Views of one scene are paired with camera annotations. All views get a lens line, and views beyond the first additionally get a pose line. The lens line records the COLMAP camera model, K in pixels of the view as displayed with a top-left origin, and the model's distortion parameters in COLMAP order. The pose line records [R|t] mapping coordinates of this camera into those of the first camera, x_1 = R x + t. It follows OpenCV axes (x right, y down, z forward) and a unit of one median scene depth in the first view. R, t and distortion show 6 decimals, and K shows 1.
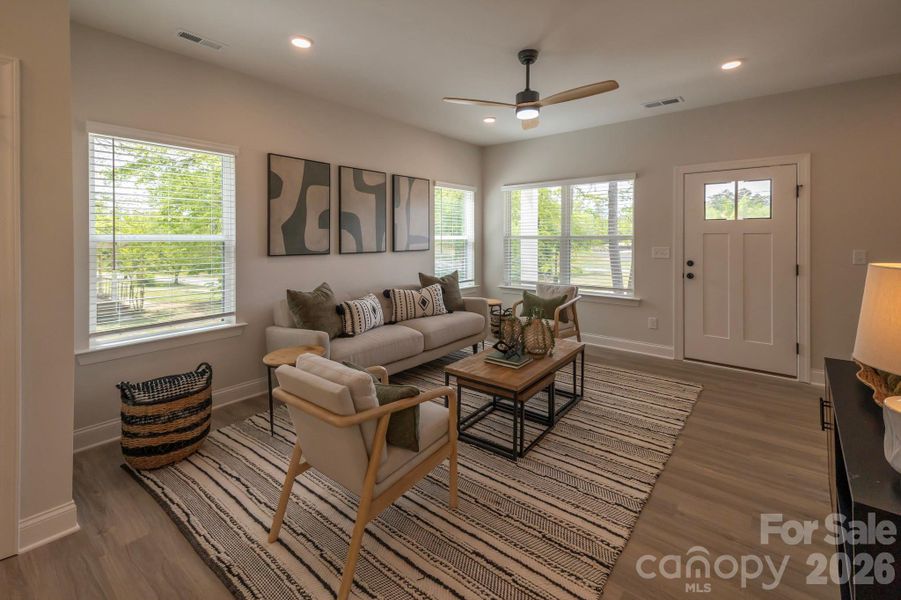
lens RADIAL K [[397.8, 0, 474.8], [0, 397.8, 234.7], [0, 0, 1]] dist [0.016940, 0.000190]
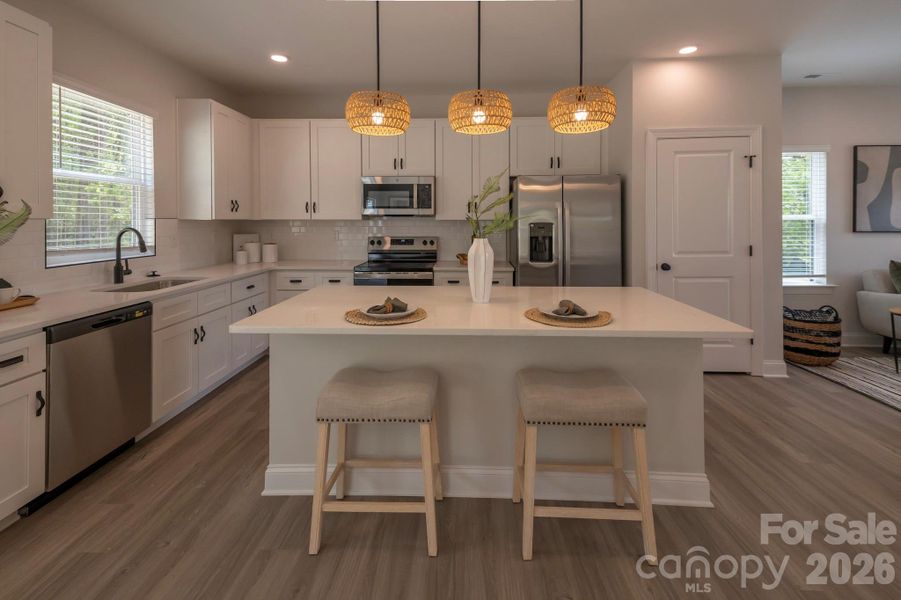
lens RADIAL K [[397.8, 0, 467.5], [0, 397.8, 227.7], [0, 0, 1]] dist [0.016940, 0.000190]
pose [[0.559667, 0.009182, -0.828667, -0.157855], [0.008572, 0.999821, 0.016868, 0.009848], [0.828674, -0.016544, 0.559488, -0.617048]]
